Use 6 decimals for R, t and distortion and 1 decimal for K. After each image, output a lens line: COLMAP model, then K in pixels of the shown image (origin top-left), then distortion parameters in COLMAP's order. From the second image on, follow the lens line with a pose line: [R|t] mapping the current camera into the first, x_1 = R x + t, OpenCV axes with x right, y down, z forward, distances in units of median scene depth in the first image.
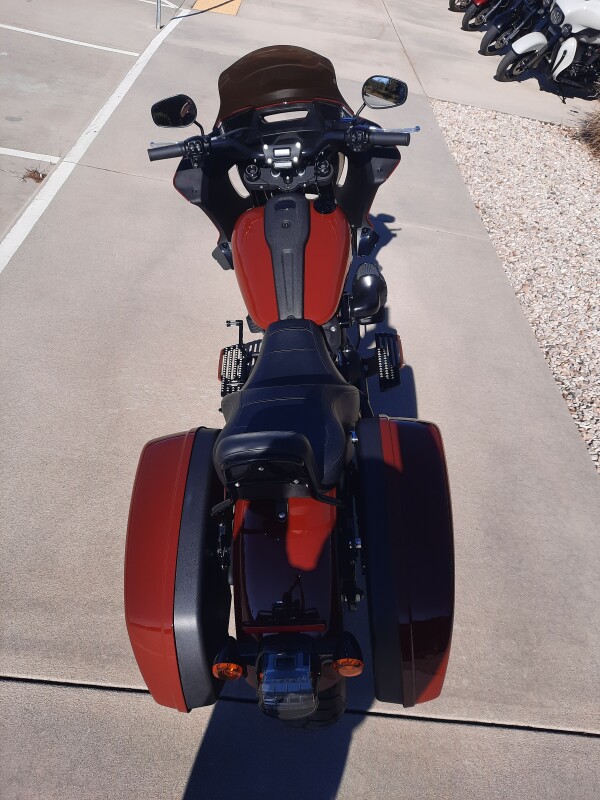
lens RADIAL K [[582.3, 0, 300.0], [0, 582.3, 400.0], [0, 0, 1]] dist [-0.000201, 0.009189]
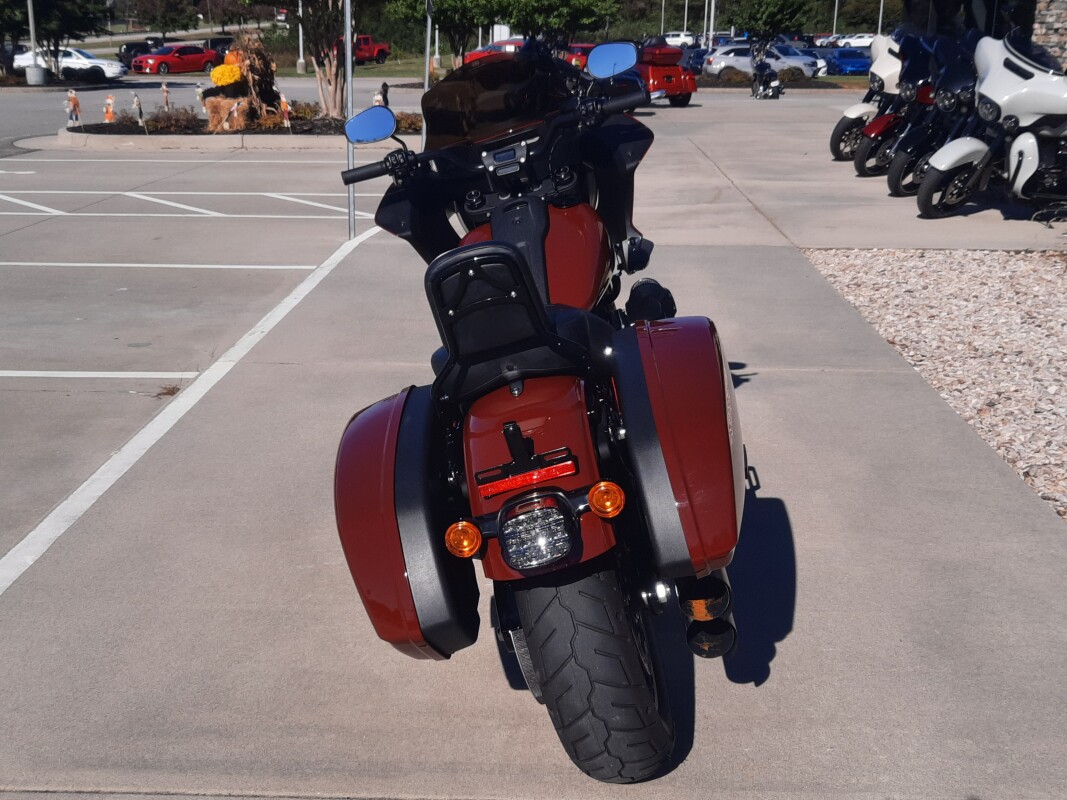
lens RADIAL K [[1299.7, 0, 533.5], [0, 1299.7, 400.0], [0, 0, 1]] dist [0.024873, -0.025158]
pose [[0.983906, -0.162628, -0.074033, 0.032733], [0.107857, 0.870850, -0.479569, 0.278286], [0.142463, 0.463866, 0.874375, -0.155751]]
